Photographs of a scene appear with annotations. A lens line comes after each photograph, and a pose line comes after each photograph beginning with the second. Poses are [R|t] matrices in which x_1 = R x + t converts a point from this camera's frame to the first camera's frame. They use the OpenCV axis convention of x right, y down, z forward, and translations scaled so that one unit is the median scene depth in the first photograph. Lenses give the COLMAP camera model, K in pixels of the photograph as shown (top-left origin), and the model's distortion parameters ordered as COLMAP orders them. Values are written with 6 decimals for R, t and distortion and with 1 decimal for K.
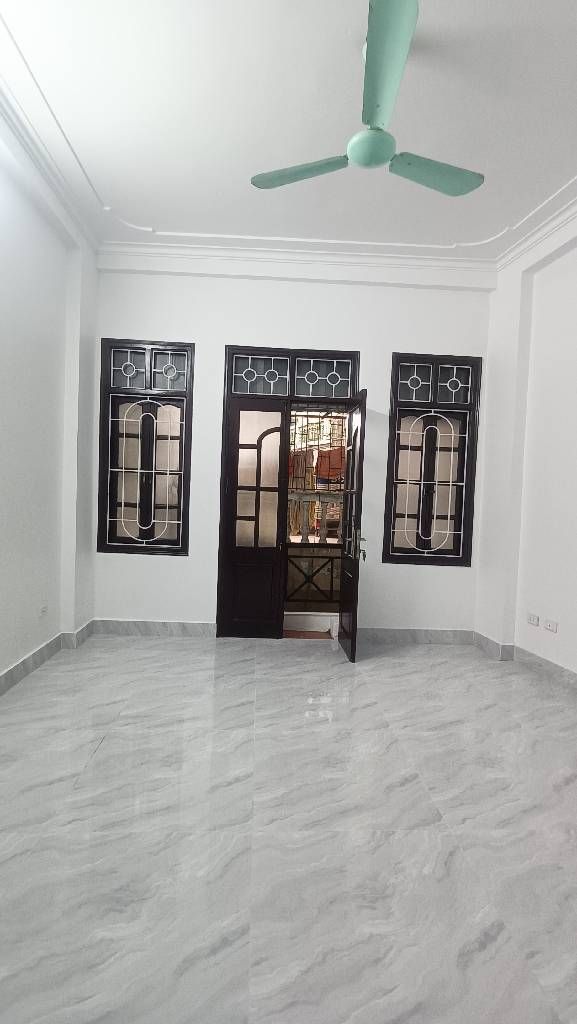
lens RADIAL K [[475.4, 0, 293.9], [0, 475.4, 512.2], [0, 0, 1]] dist [0.016989, -0.000013]
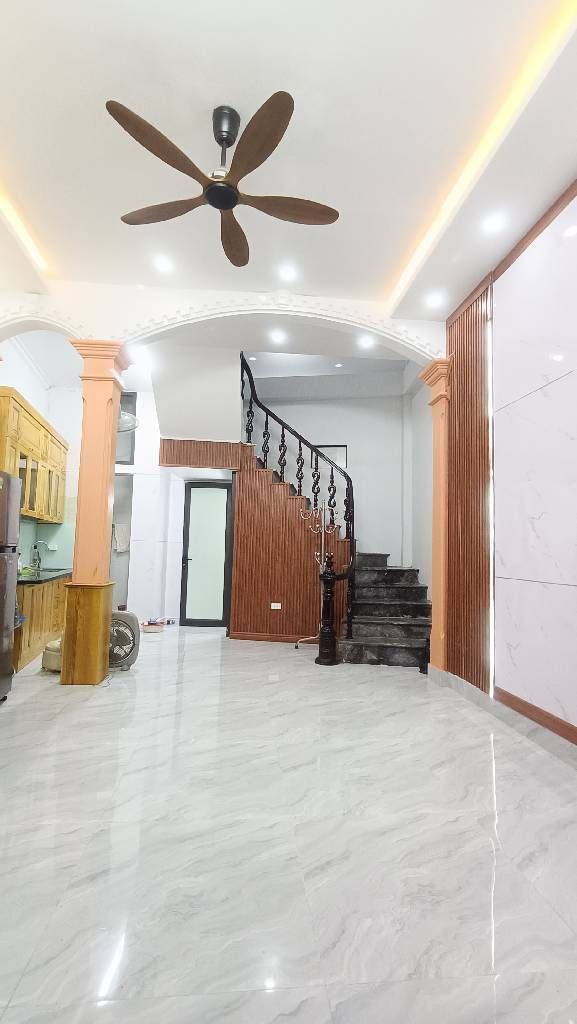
lens RADIAL K [[475.4, 0, 289.2], [0, 475.4, 514.0], [0, 0, 1]] dist [0.016989, -0.000013]
pose [[-0.997237, -0.065744, -0.034582, 0.205790], [-0.064227, 0.996996, -0.043277, 0.022649], [0.037324, -0.040936, -0.998464, 0.786003]]
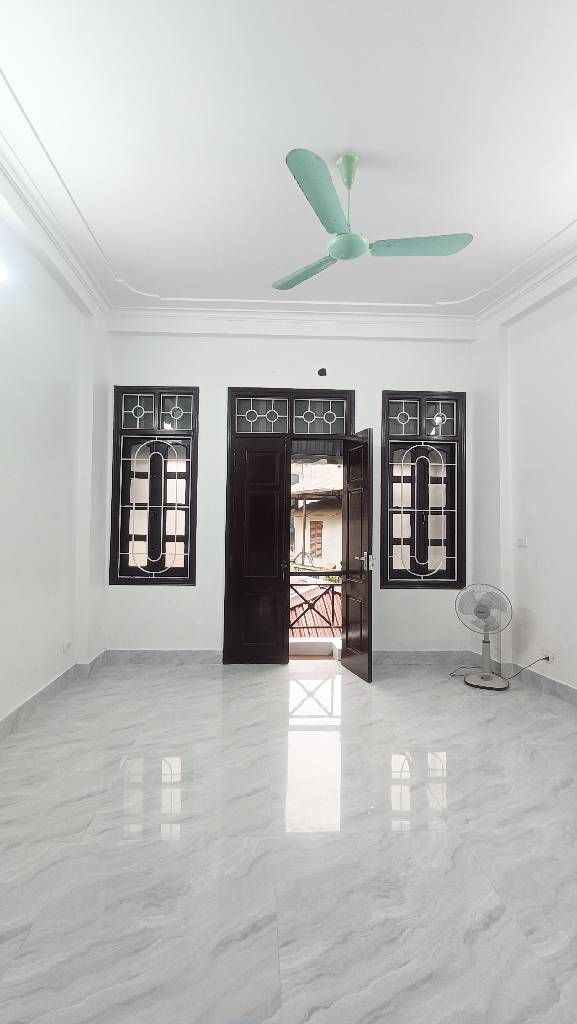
lens RADIAL K [[475.4, 0, 287.6], [0, 475.4, 511.3], [0, 0, 1]] dist [0.016989, -0.000013]
pose [[0.999620, -0.027441, -0.002778, -0.013278], [0.027198, 0.997452, -0.065945, 0.003132], [0.004580, 0.065845, 0.997819, -0.059866]]
